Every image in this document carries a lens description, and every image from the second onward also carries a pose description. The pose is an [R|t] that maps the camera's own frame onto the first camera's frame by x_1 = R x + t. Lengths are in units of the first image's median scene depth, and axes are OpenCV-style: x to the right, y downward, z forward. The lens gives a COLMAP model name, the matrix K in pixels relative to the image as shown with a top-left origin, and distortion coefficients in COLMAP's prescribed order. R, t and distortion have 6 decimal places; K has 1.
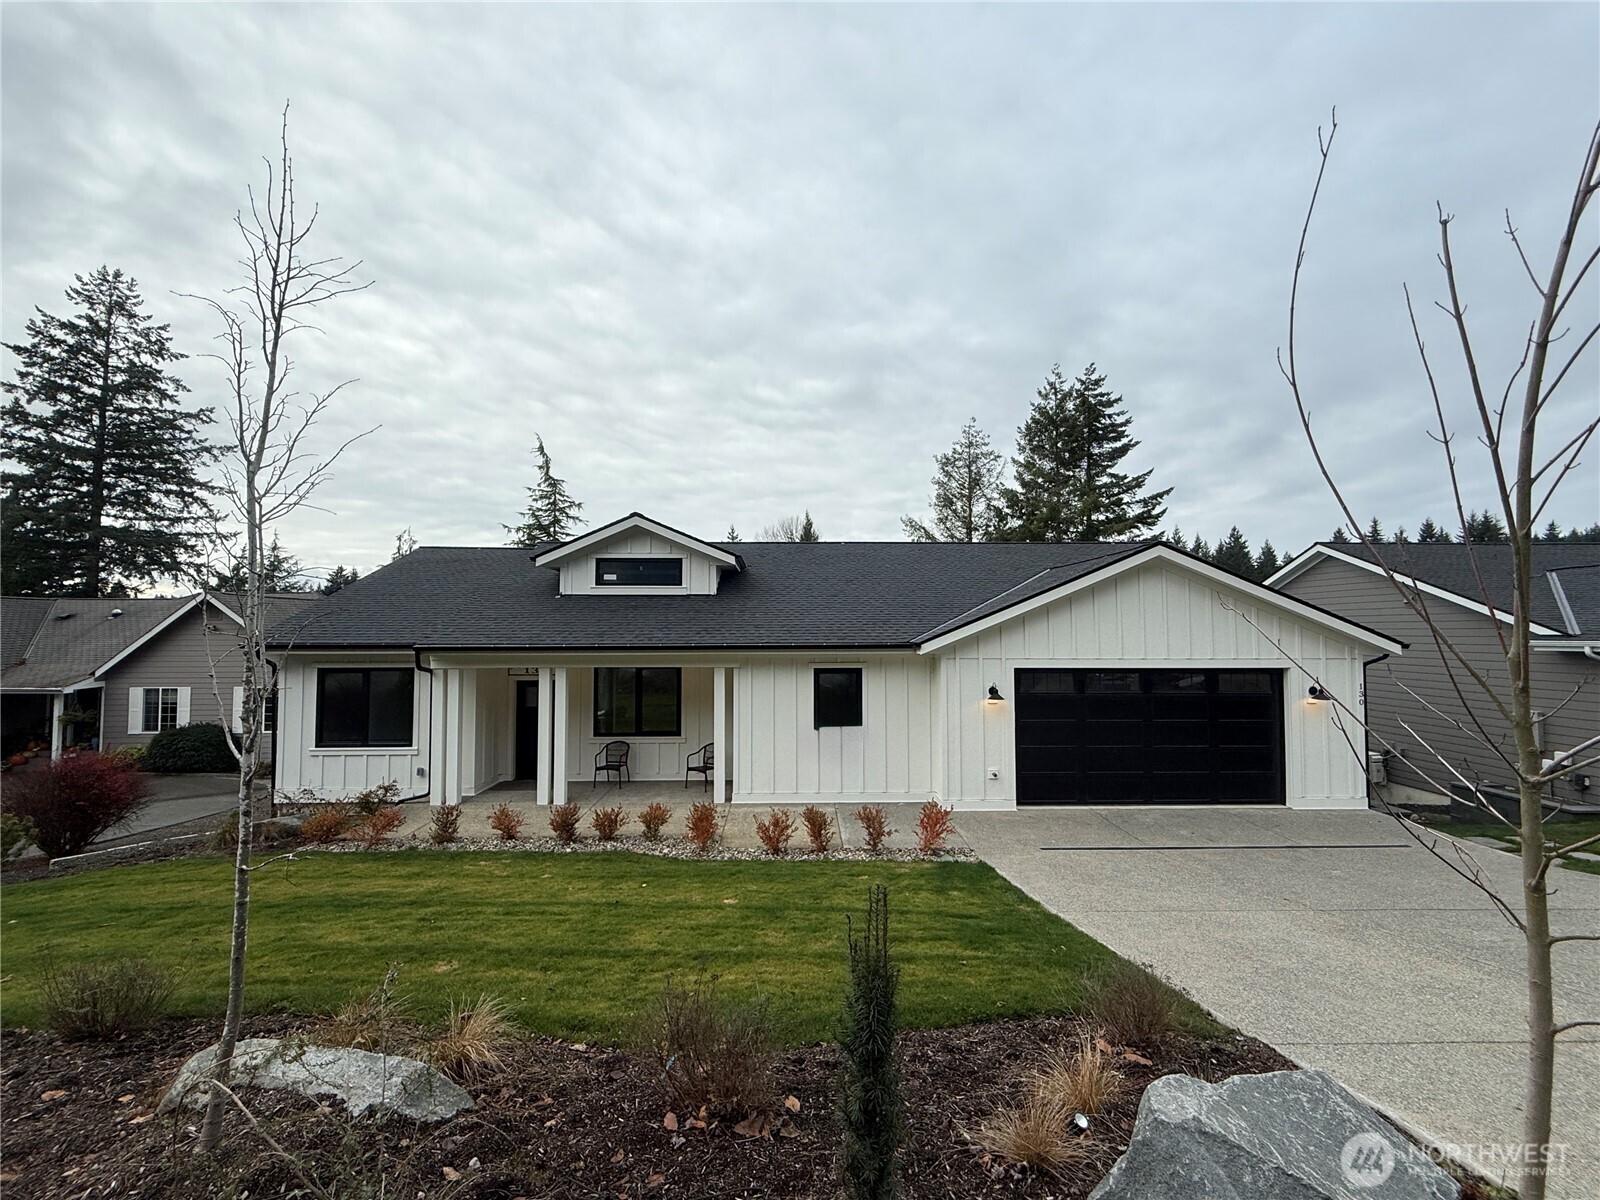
lens RADIAL K [[700.0, 0, 800.0], [0, 700.0, 600.0], [0, 0, 1]] dist [-0.000763, -0.000103]
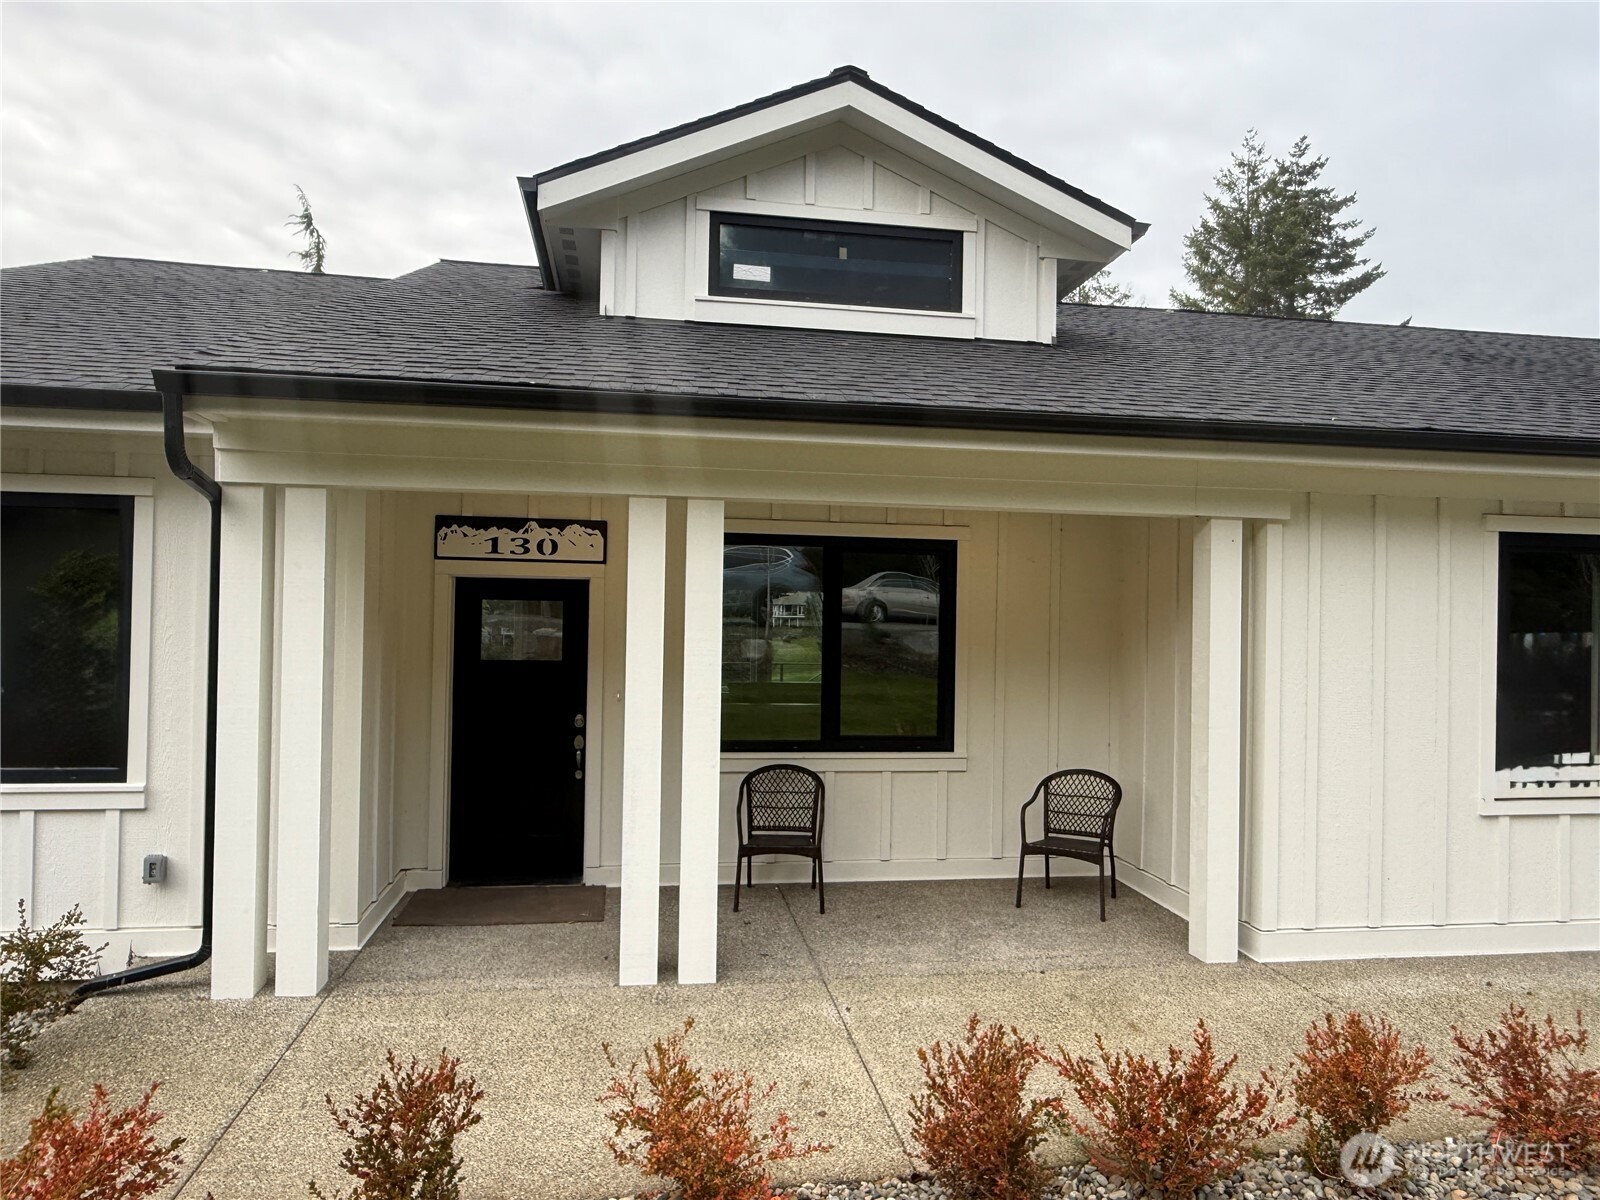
lens RADIAL K [[1040.5, 0, 800.0], [0, 1040.5, 600.0], [0, 0, 1]] dist [0.014006, 0.001186]
pose [[0.990055, 0.021922, 0.138964, -0.313320], [-0.025316, 0.999422, 0.022707, 0.110644], [-0.138386, -0.026000, 0.990037, 0.500836]]
